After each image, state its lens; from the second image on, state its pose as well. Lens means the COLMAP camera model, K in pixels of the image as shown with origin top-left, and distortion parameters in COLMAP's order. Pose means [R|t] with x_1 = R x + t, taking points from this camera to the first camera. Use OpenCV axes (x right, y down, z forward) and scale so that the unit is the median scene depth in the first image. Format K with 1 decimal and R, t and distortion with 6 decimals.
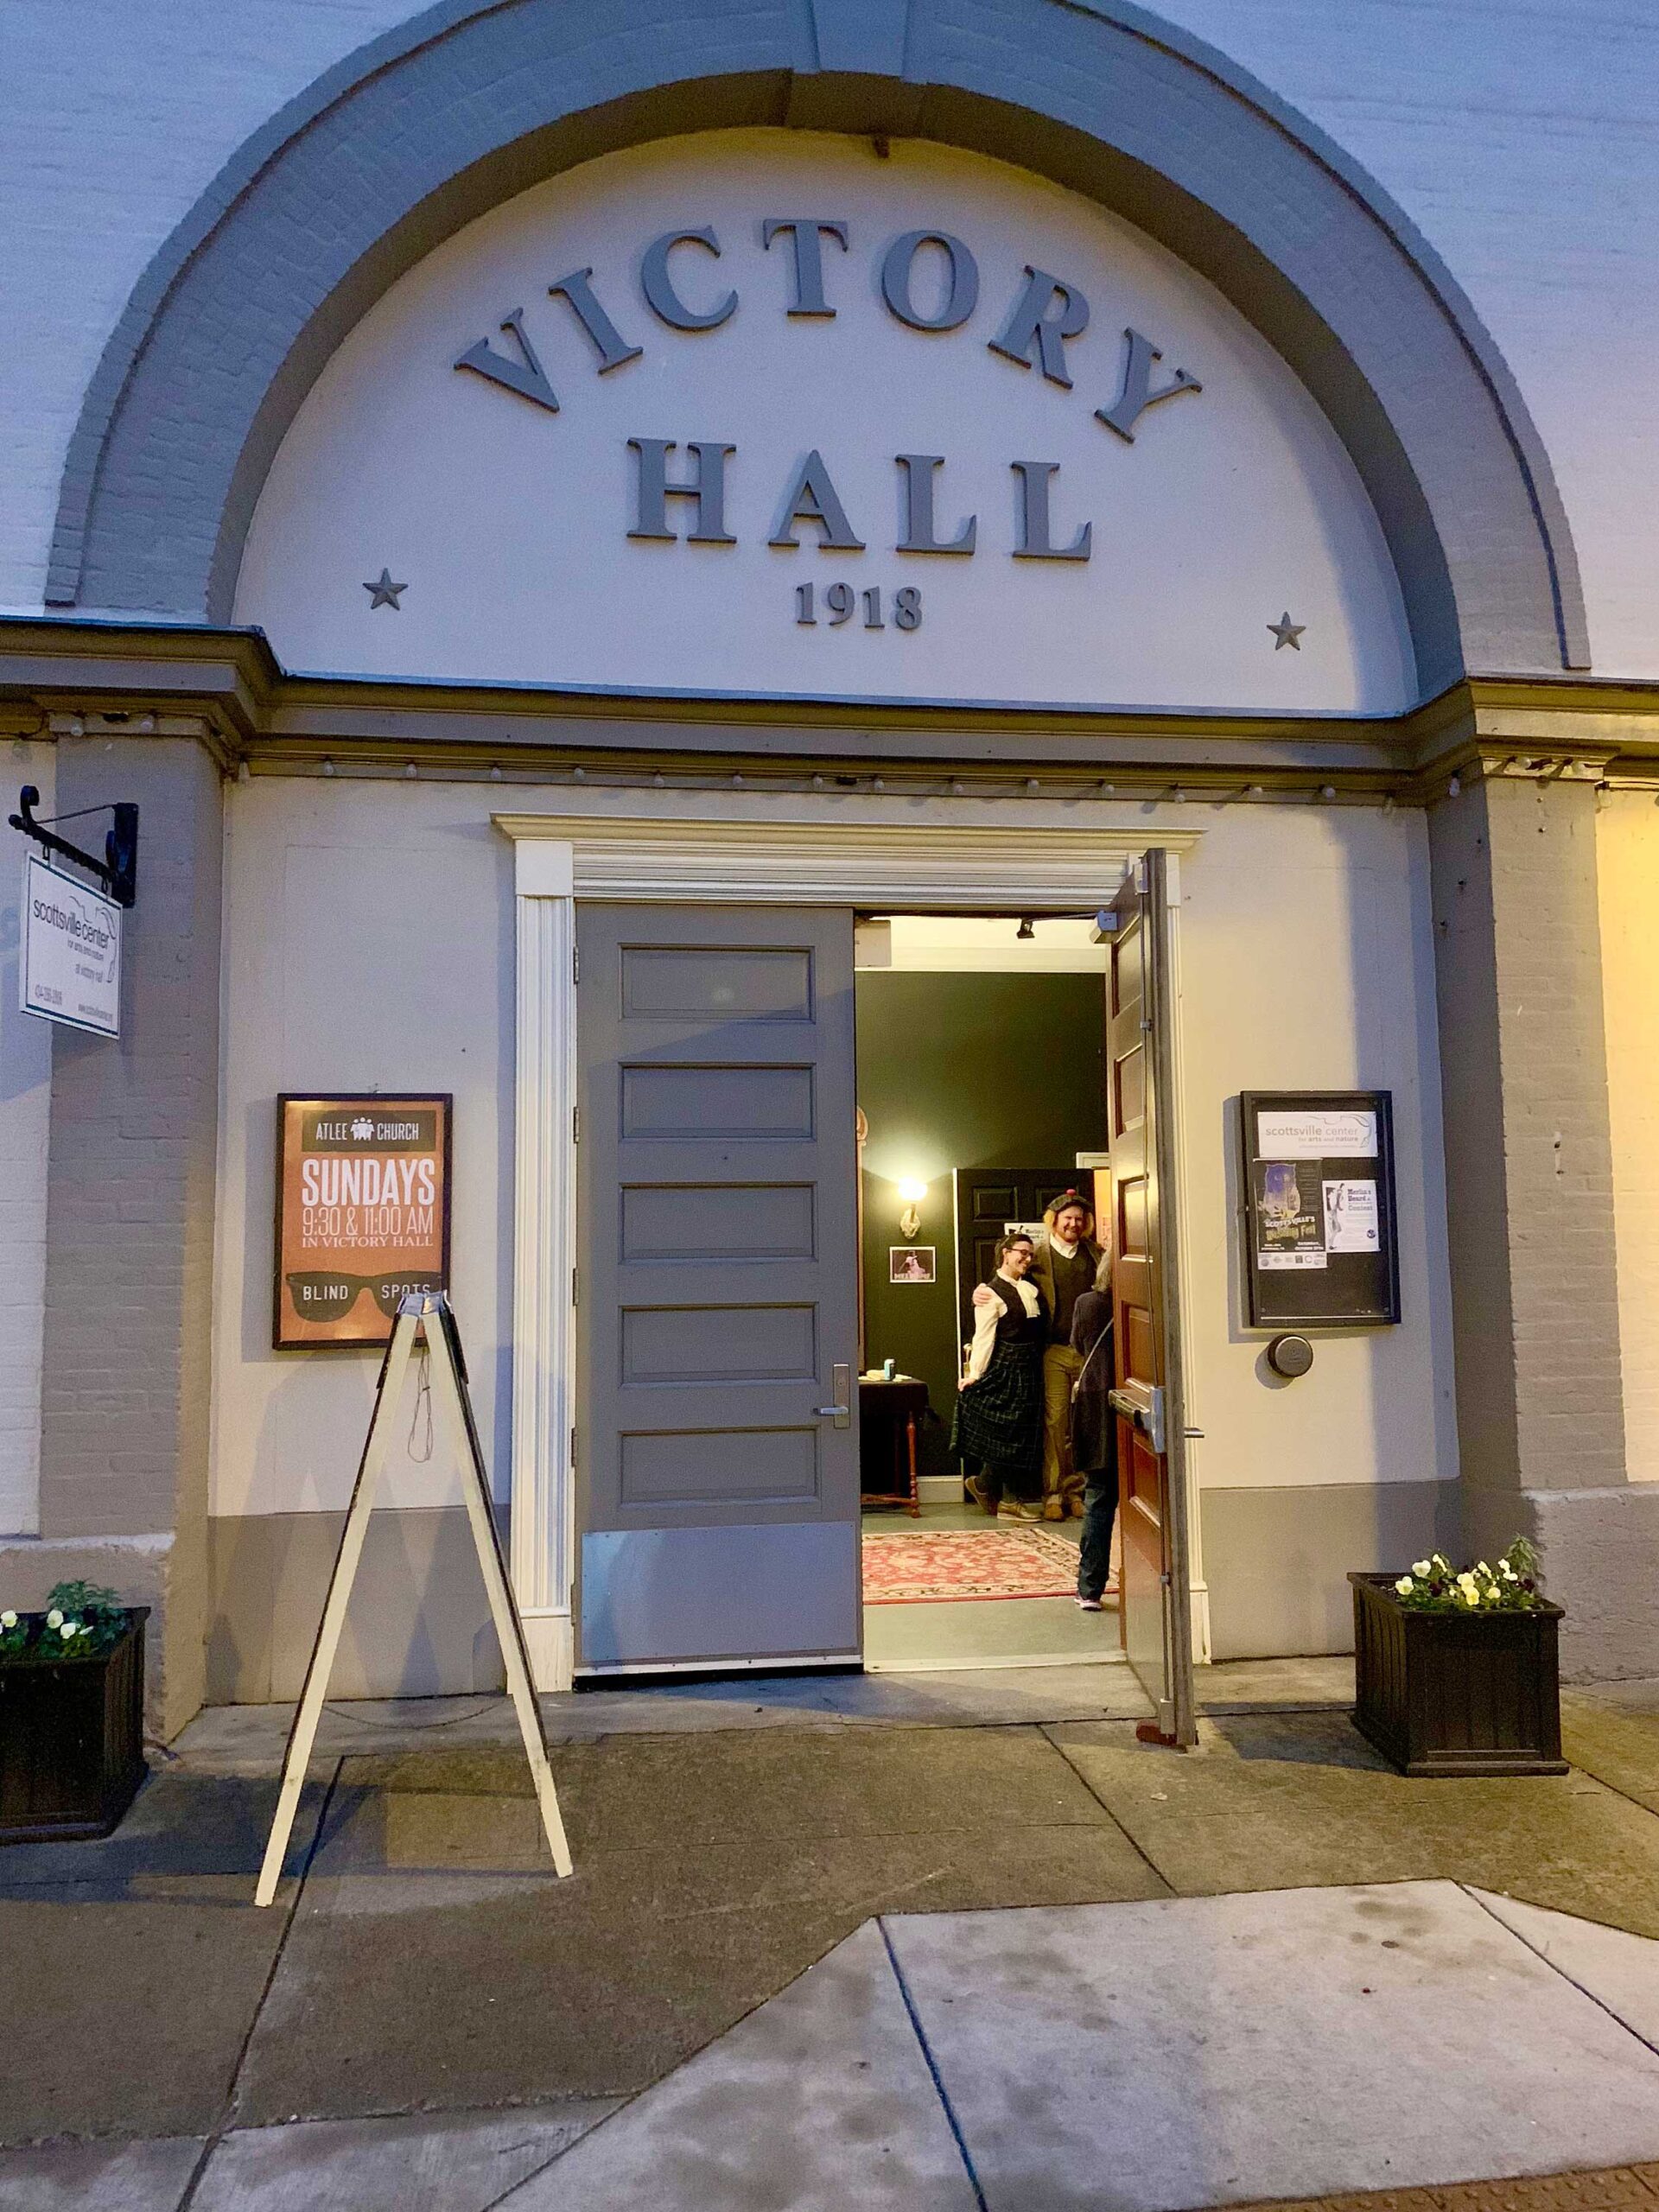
lens RADIAL K [[1825.4, 0, 826.1], [0, 1825.4, 1111.1], [0, 0, 1]] dist [-0.008763, -0.006290]
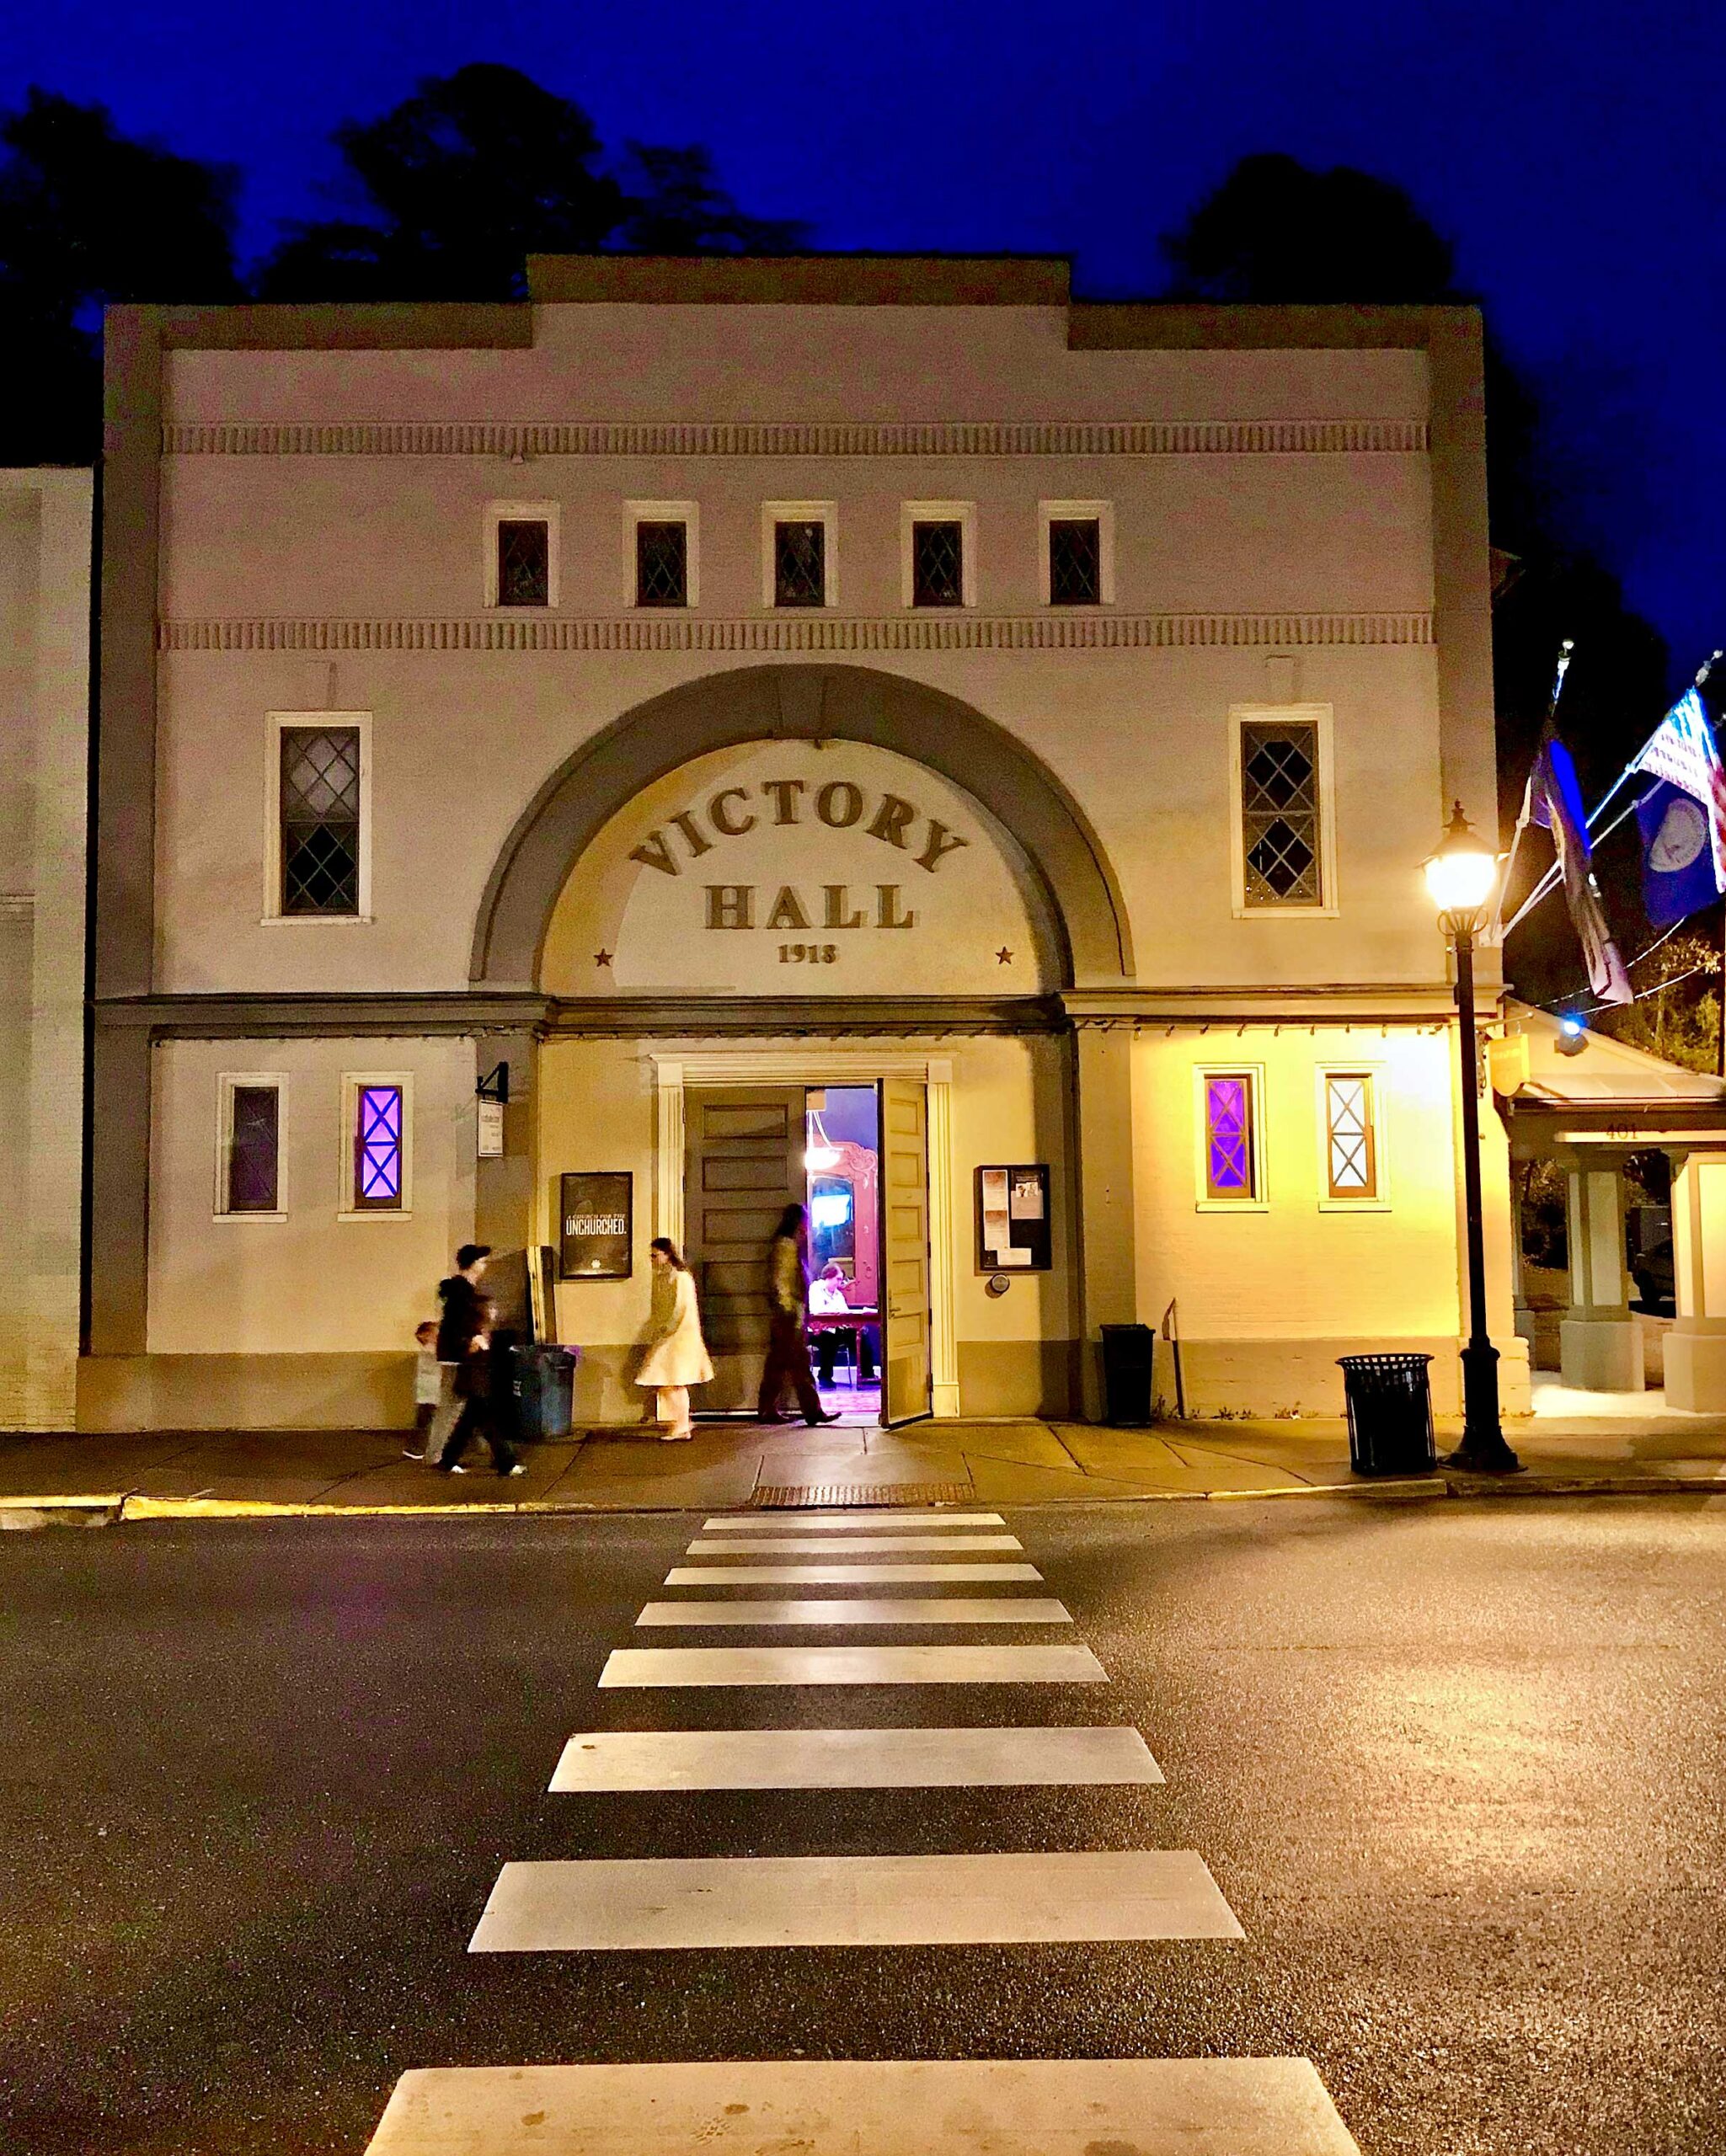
lens RADIAL K [[1894.1, 0, 865.4], [0, 1894.1, 1077.0], [0, 0, 1]] dist [0.006051, 0.000270]
pose [[0.992099, -0.007085, -0.125256, 0.383841], [0.008021, 0.999944, 0.006970, -0.138144], [0.125200, -0.007919, 0.992100, -1.333250]]
